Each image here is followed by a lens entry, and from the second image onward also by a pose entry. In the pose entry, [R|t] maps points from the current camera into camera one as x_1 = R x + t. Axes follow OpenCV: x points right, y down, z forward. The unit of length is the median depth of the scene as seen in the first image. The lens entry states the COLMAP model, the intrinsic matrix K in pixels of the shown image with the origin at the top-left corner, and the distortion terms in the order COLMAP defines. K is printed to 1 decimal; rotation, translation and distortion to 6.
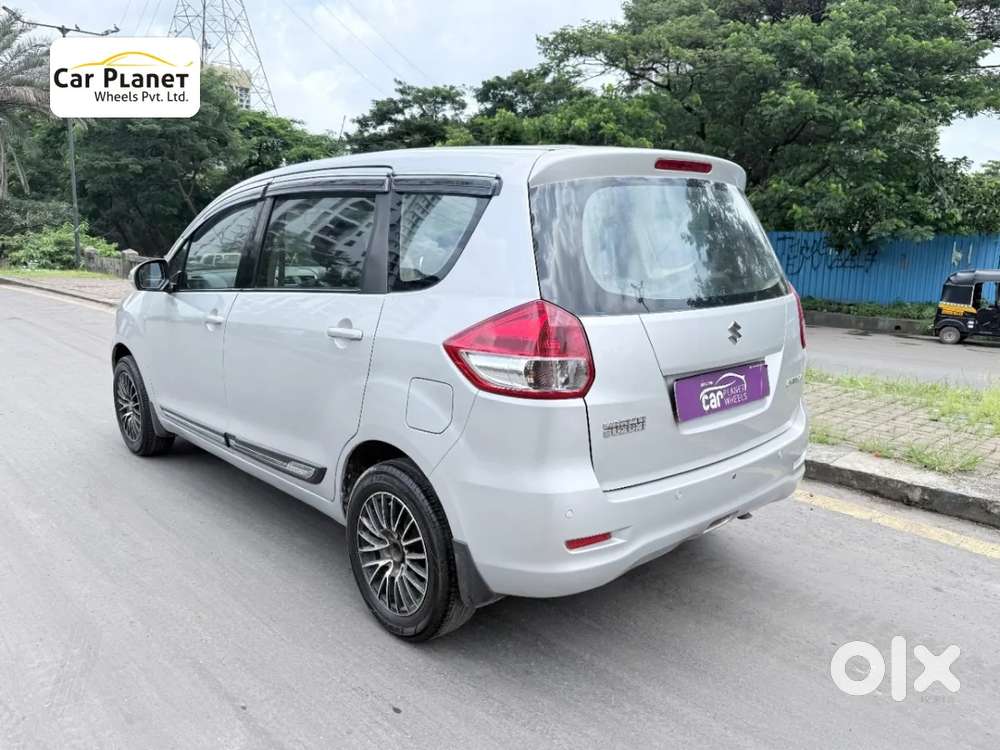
lens RADIAL K [[763.4, 0, 500.0], [0, 763.4, 375.0], [0, 0, 1]] dist [0.009710, 0.003998]
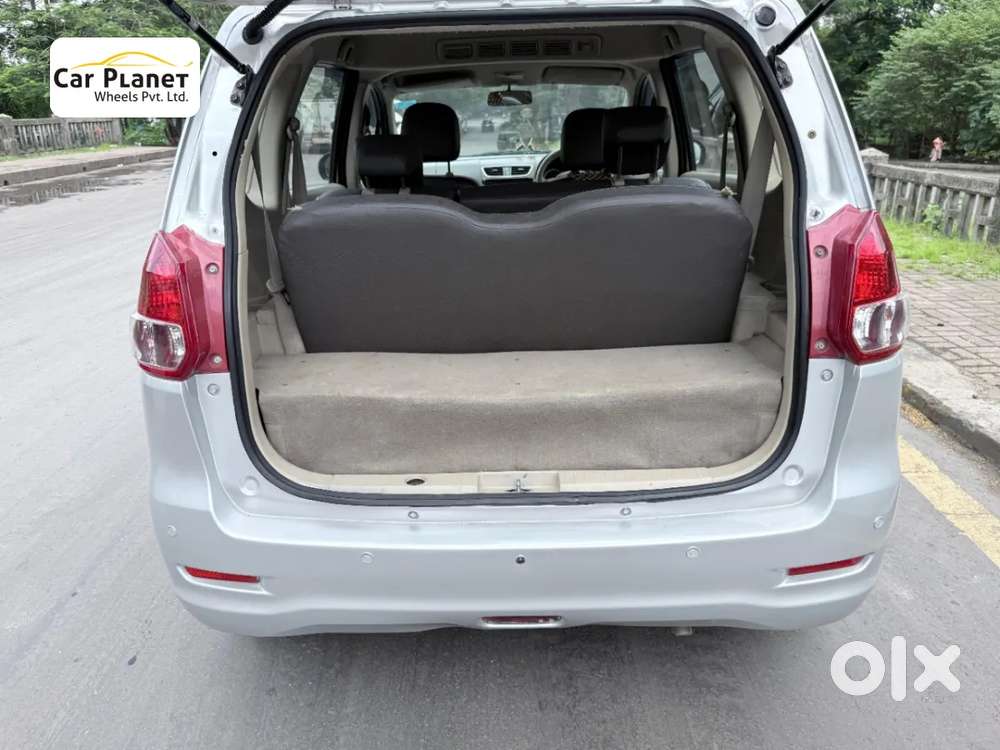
lens RADIAL K [[748.0, 0, 500.0], [0, 748.0, 375.0], [0, 0, 1]] dist [-0.003503, -0.000924]
pose [[0.728828, 0.209832, -0.651752, 0.637893], [-0.097573, 0.973998, 0.204467, -0.119741], [0.677709, -0.085428, 0.730351, 0.594312]]
